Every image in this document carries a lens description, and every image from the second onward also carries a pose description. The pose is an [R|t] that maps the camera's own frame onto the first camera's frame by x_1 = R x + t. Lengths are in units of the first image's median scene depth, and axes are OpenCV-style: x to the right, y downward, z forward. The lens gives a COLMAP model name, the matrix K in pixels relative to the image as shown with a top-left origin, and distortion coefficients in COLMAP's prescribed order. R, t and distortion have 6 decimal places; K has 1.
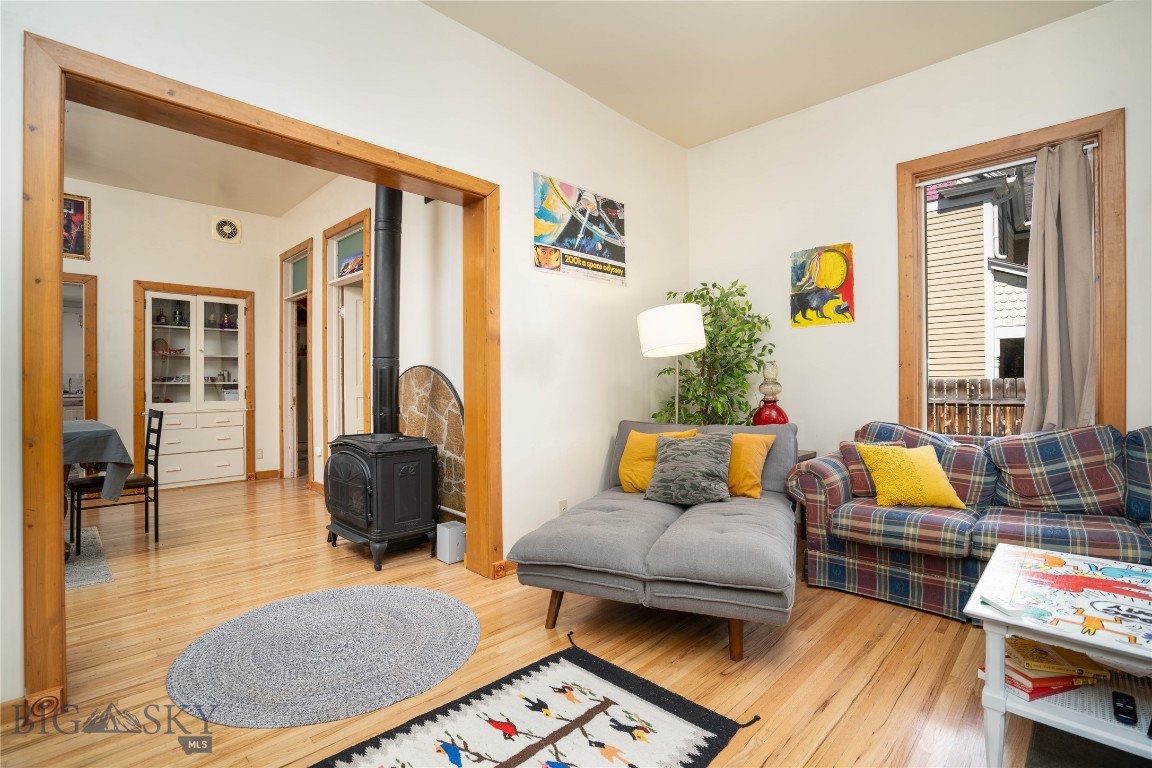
lens RADIAL K [[541.8, 0, 578.9], [0, 541.8, 385.5], [0, 0, 1]] dist [-0.006348, -0.000304]
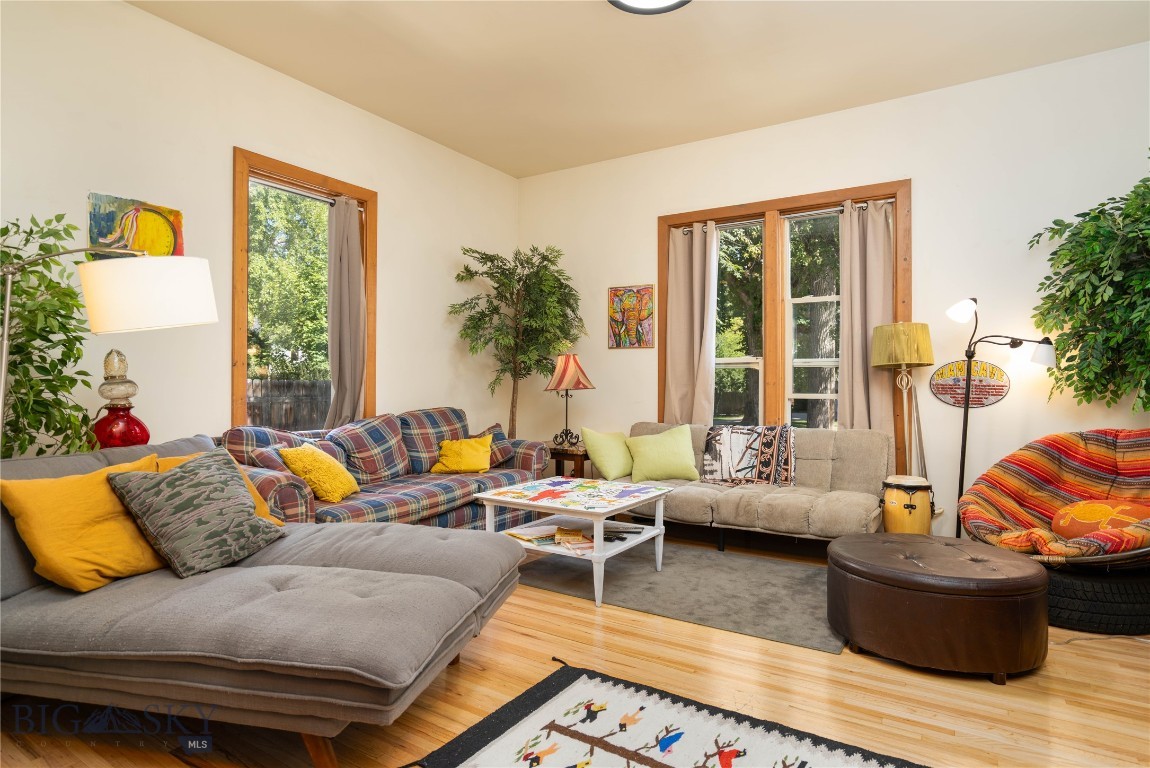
lens RADIAL K [[596.8, 0, 574.9], [0, 596.8, 376.9], [0, 0, 1]] dist [0.003584, 0.001271]
pose [[-0.171831, 0.021399, 0.984894, -0.613168], [0.007144, 0.999765, -0.020476, 0.010618], [-0.985101, 0.003517, -0.171944, 0.723287]]
